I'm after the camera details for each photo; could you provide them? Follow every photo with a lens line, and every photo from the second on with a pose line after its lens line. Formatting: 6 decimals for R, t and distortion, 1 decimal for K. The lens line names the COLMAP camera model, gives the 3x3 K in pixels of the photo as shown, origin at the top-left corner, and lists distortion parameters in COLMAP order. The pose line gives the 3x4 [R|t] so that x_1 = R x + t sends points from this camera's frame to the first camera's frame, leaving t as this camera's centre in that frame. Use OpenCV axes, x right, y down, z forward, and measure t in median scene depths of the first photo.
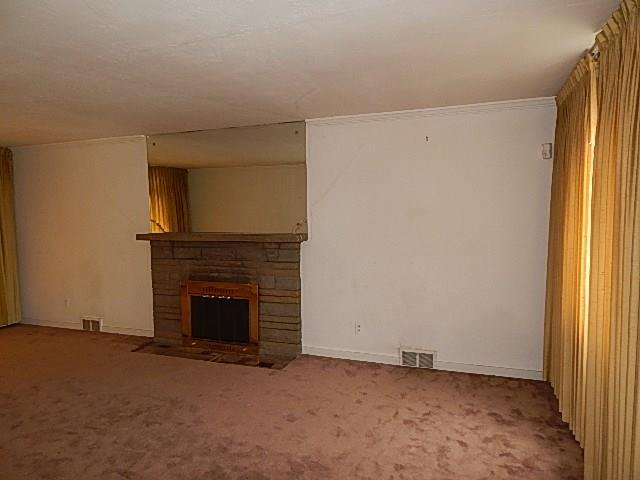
lens RADIAL K [[426.8, 0, 319.7], [0, 426.8, 235.7], [0, 0, 1]] dist [0.006416, 0.002086]
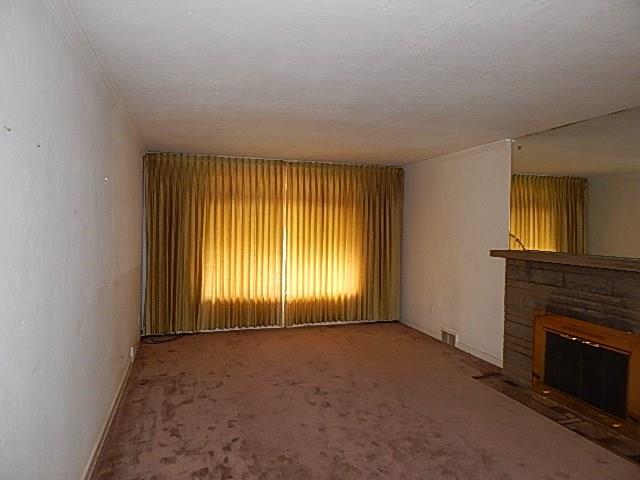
lens RADIAL K [[426.8, 0, 319.7], [0, 426.8, 235.7], [0, 0, 1]] dist [0.006416, 0.002086]
pose [[0.622176, 0.047183, -0.781454, 0.051766], [-0.078728, 0.996893, -0.002491, -0.001624], [0.778908, 0.063072, 0.623958, 0.158279]]
